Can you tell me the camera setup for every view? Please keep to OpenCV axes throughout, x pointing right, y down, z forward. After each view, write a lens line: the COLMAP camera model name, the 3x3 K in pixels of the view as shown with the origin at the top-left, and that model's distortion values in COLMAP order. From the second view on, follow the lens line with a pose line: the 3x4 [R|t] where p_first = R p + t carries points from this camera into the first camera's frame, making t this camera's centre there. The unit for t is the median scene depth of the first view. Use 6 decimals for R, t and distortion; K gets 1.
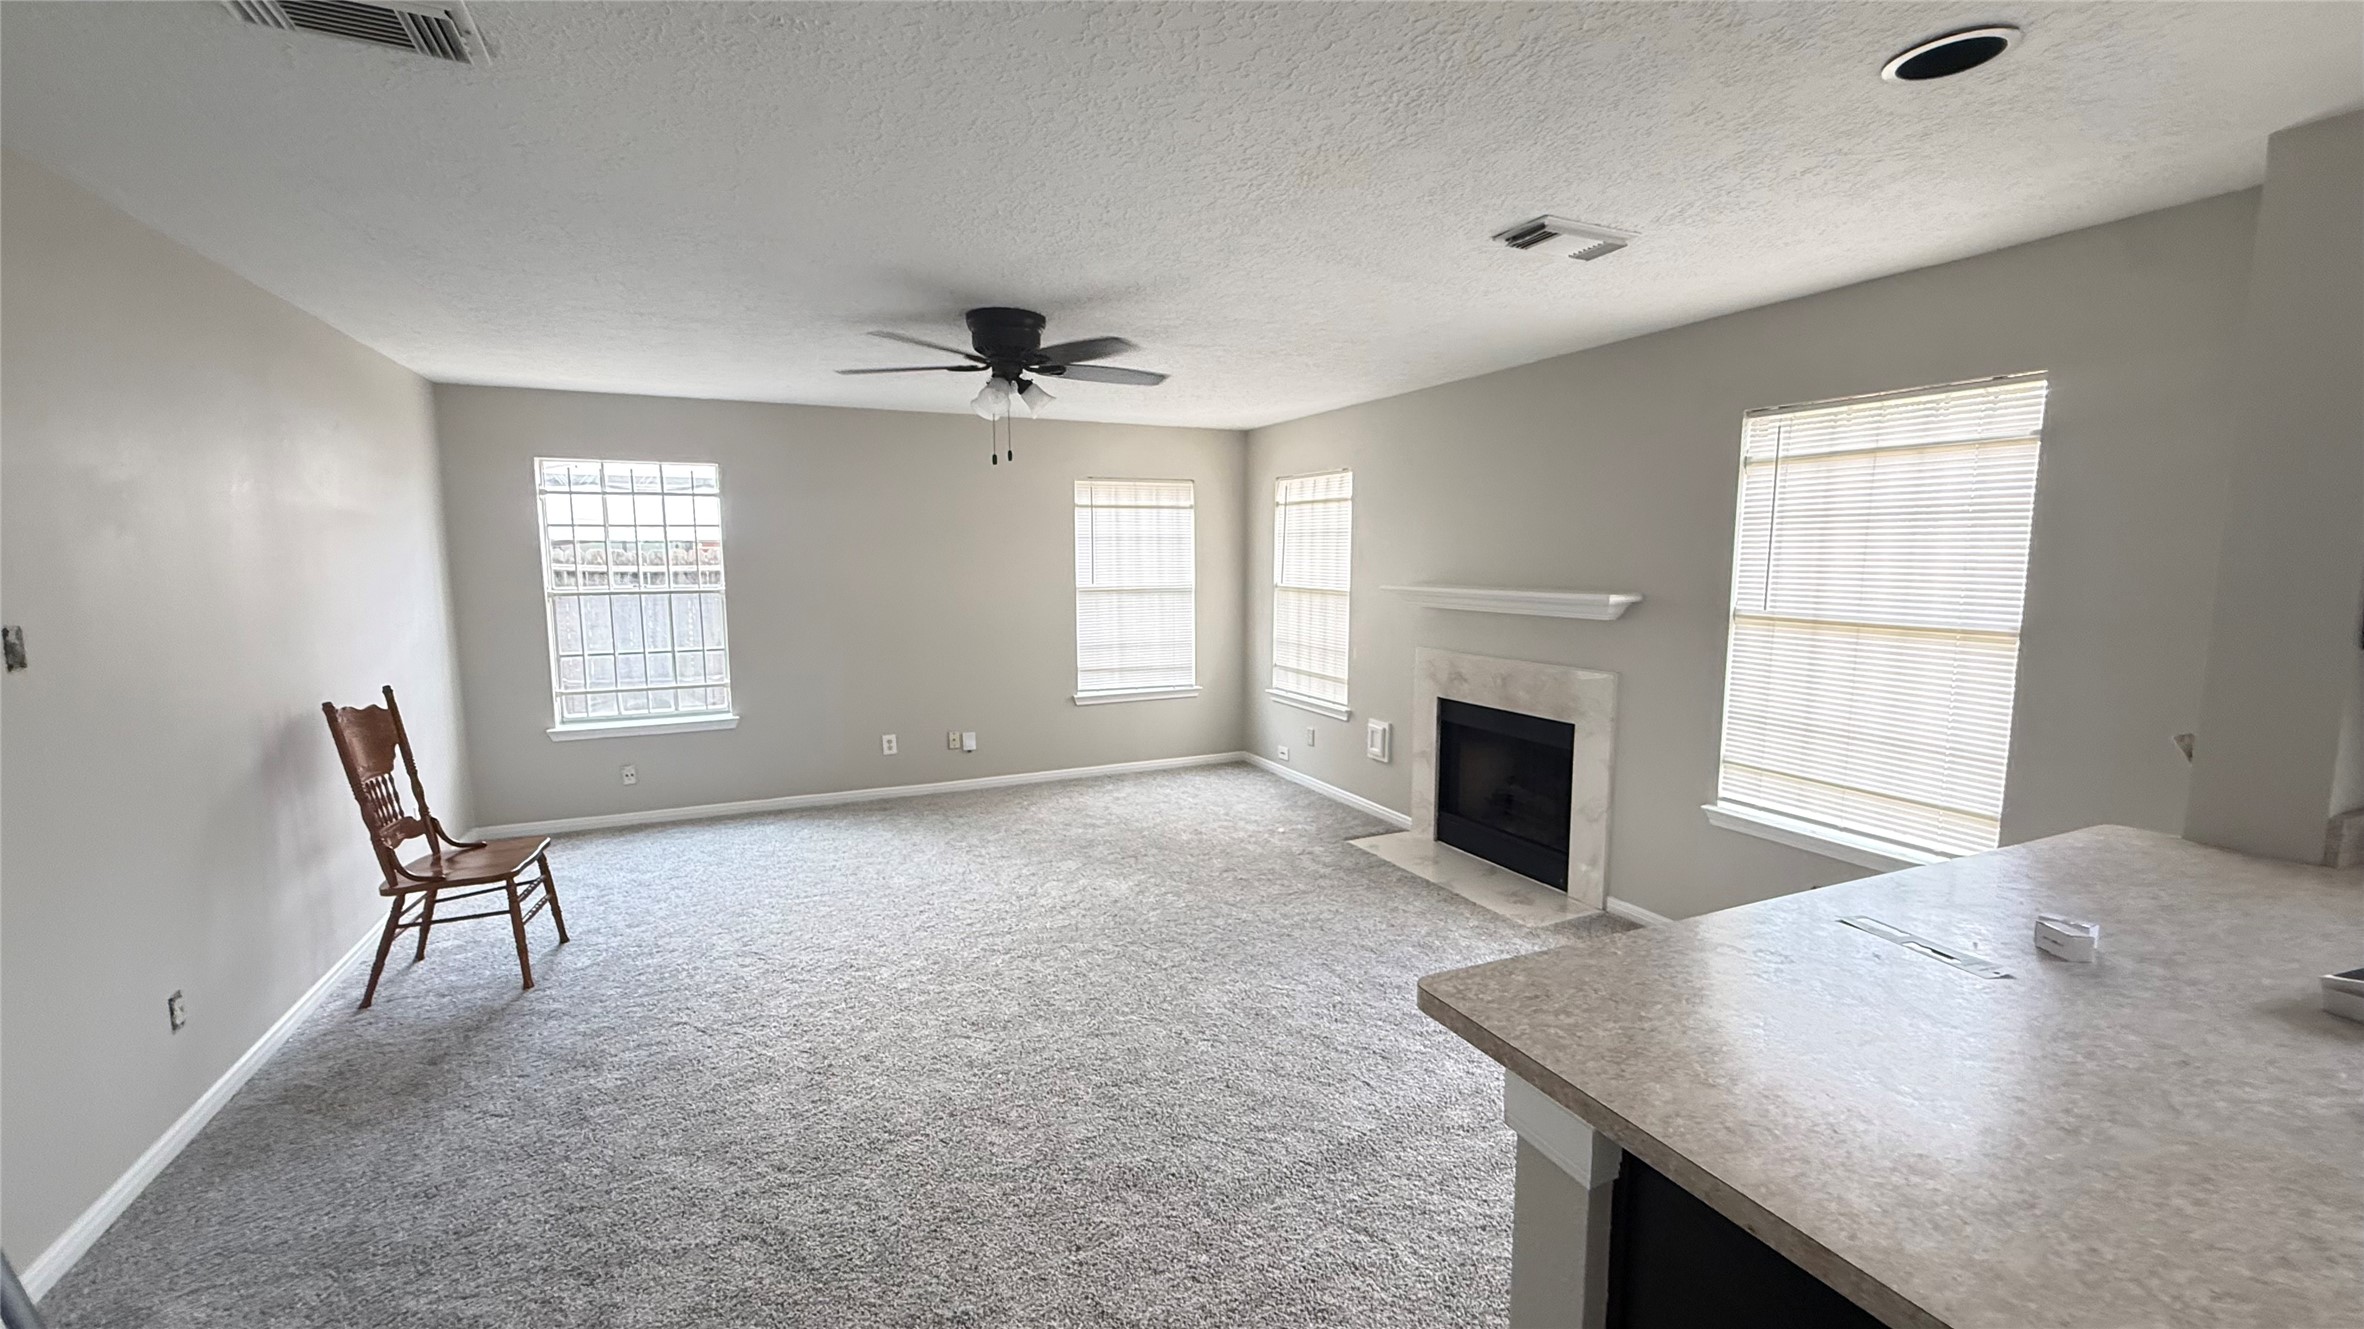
lens RADIAL K [[945.6, 0, 1178.3], [0, 945.6, 660.9], [0, 0, 1]] dist [-0.000318, 0.001243]
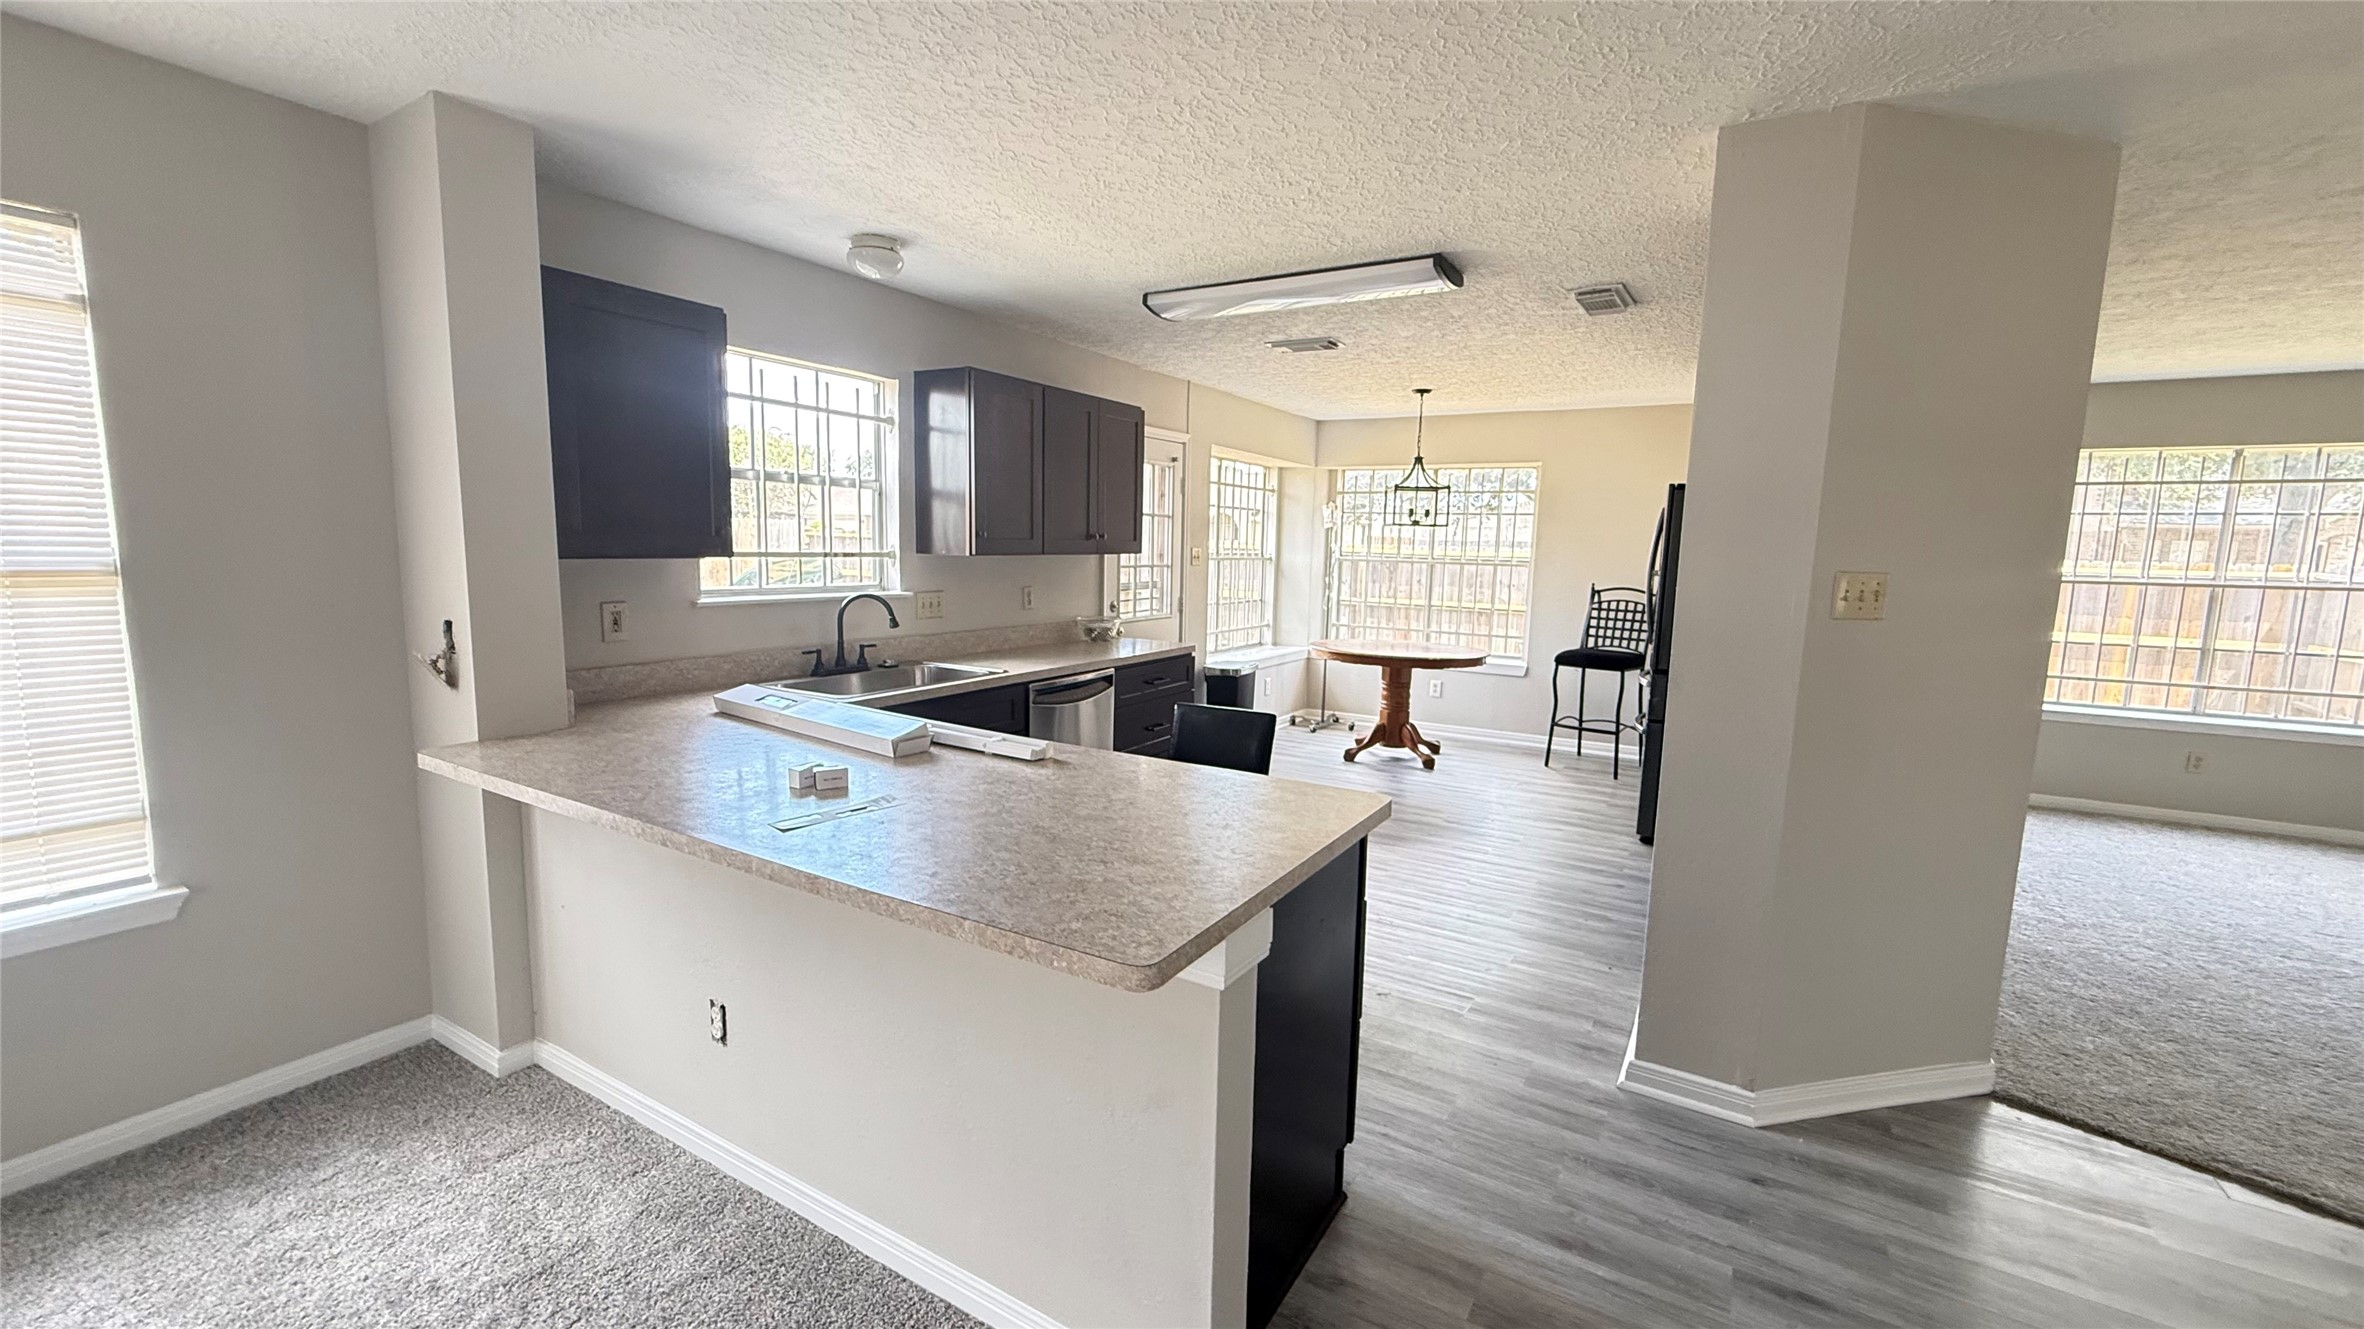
lens RADIAL K [[945.6, 0, 1183.1], [0, 945.6, 661.9], [0, 0, 1]] dist [-0.000318, 0.001243]
pose [[-0.574665, -0.123299, 0.809047, -0.094736], [0.065692, 0.978446, 0.195776, -0.020961], [-0.815748, 0.165654, -0.554179, 0.312076]]
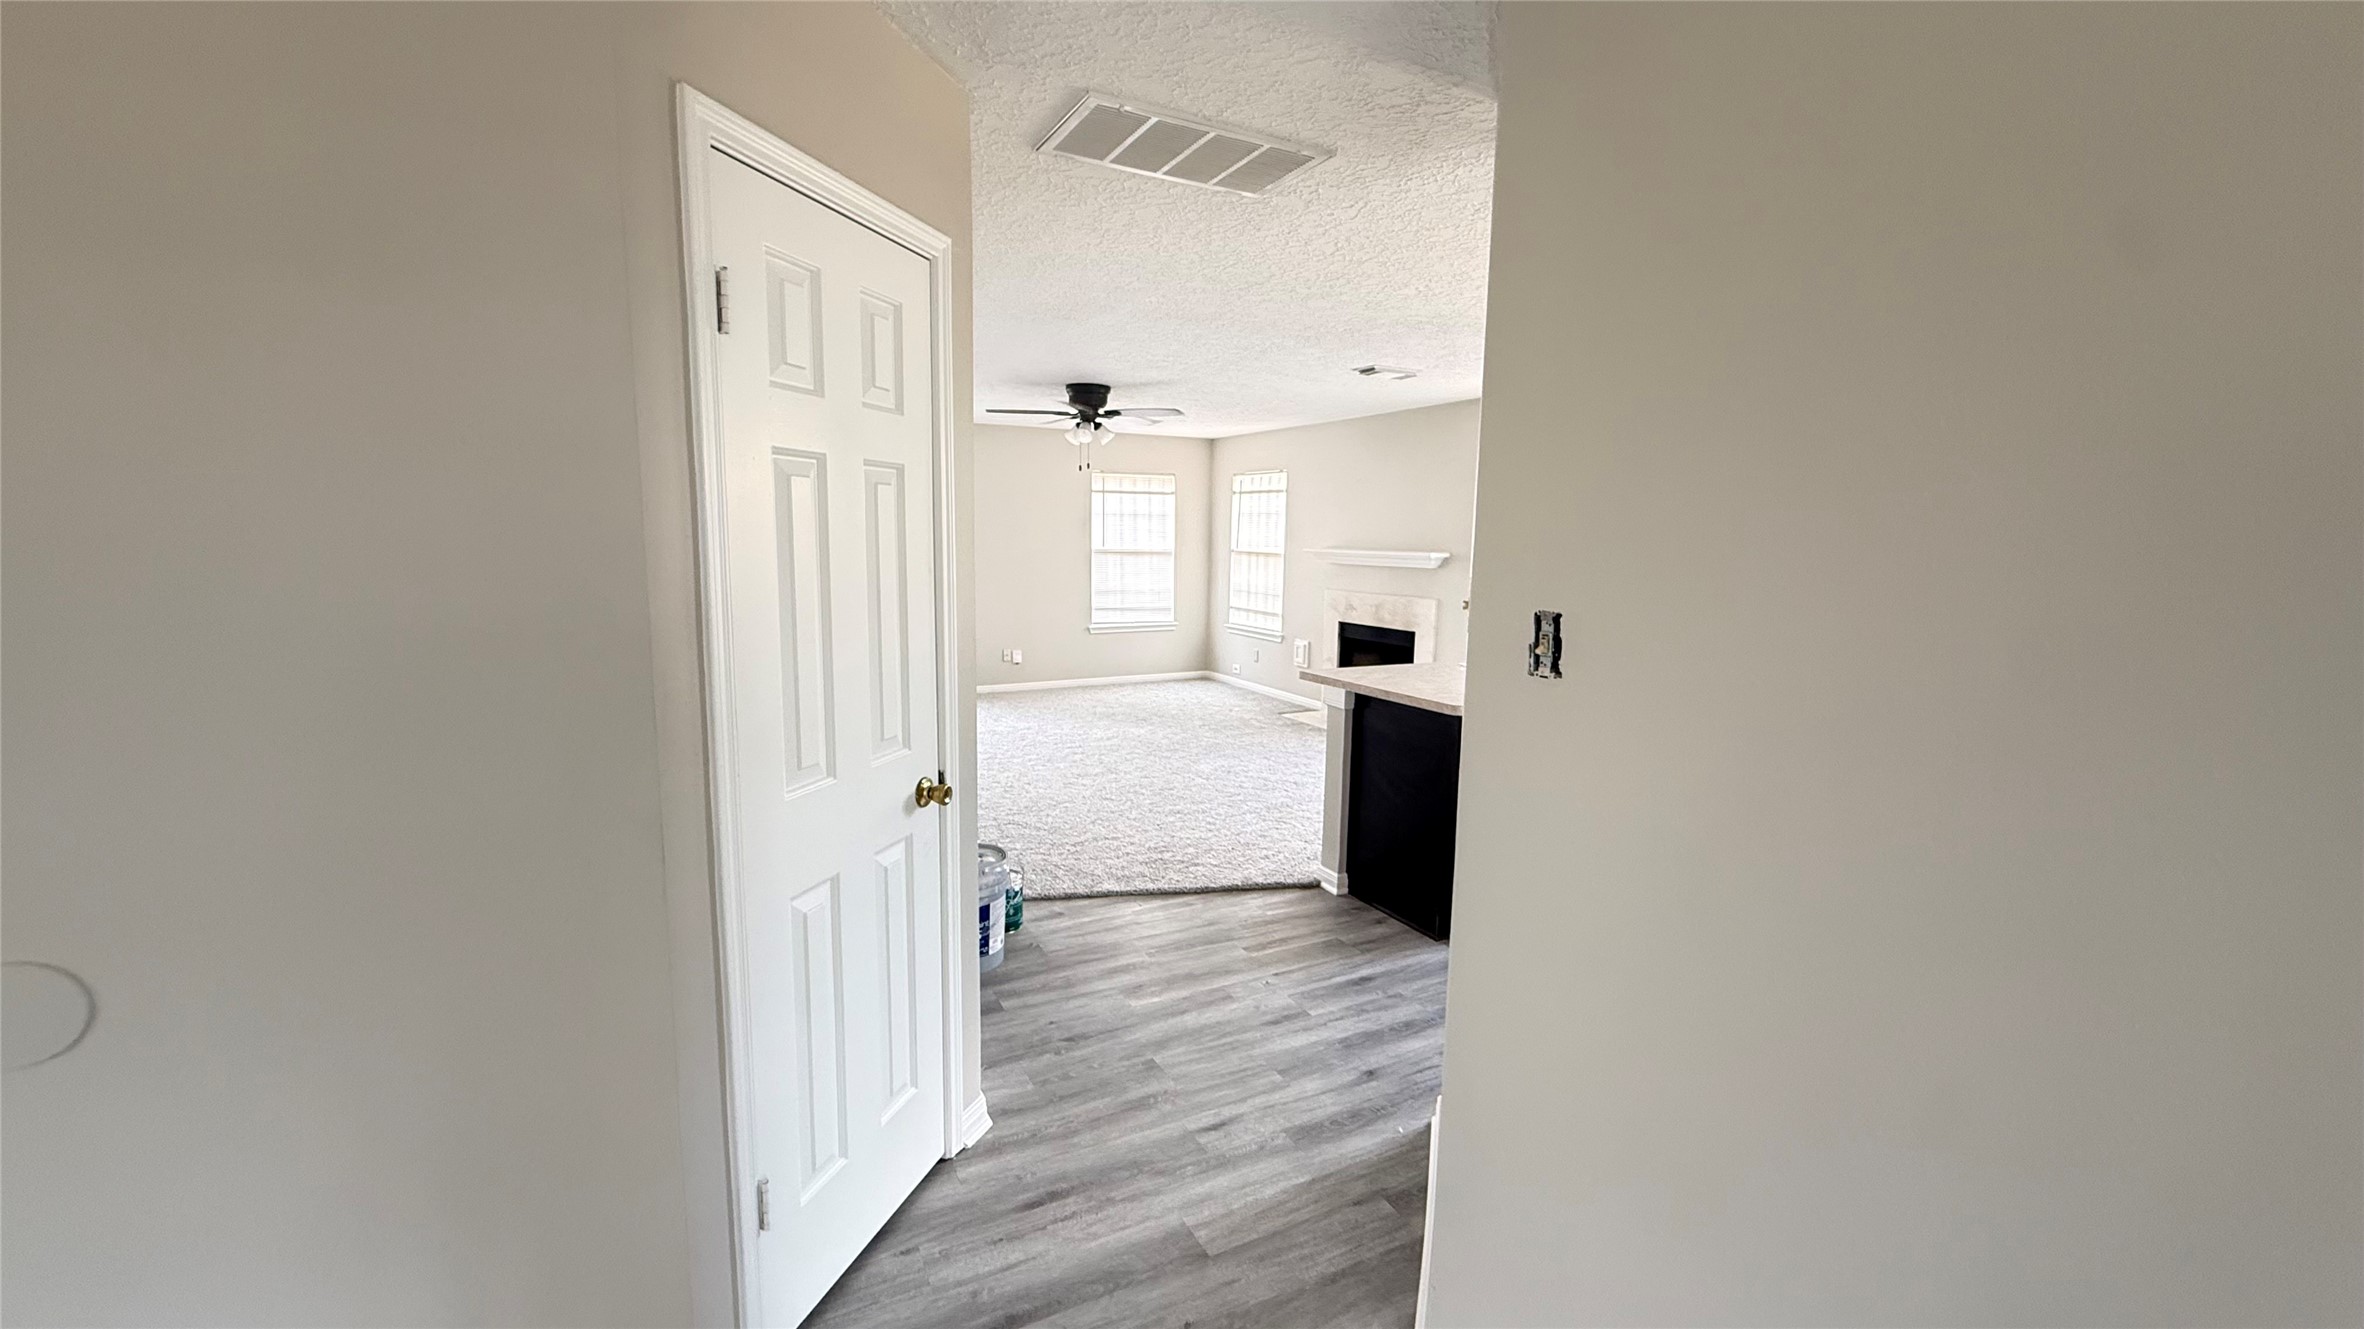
lens RADIAL K [[945.6, 0, 1180.1], [0, 945.6, 667.2], [0, 0, 1]] dist [-0.000318, 0.001243]
pose [[0.997847, 0.007621, 0.065139, -0.070679], [-0.009552, 0.999522, 0.029398, 0.058277], [-0.064883, -0.029957, 0.997443, -0.440003]]
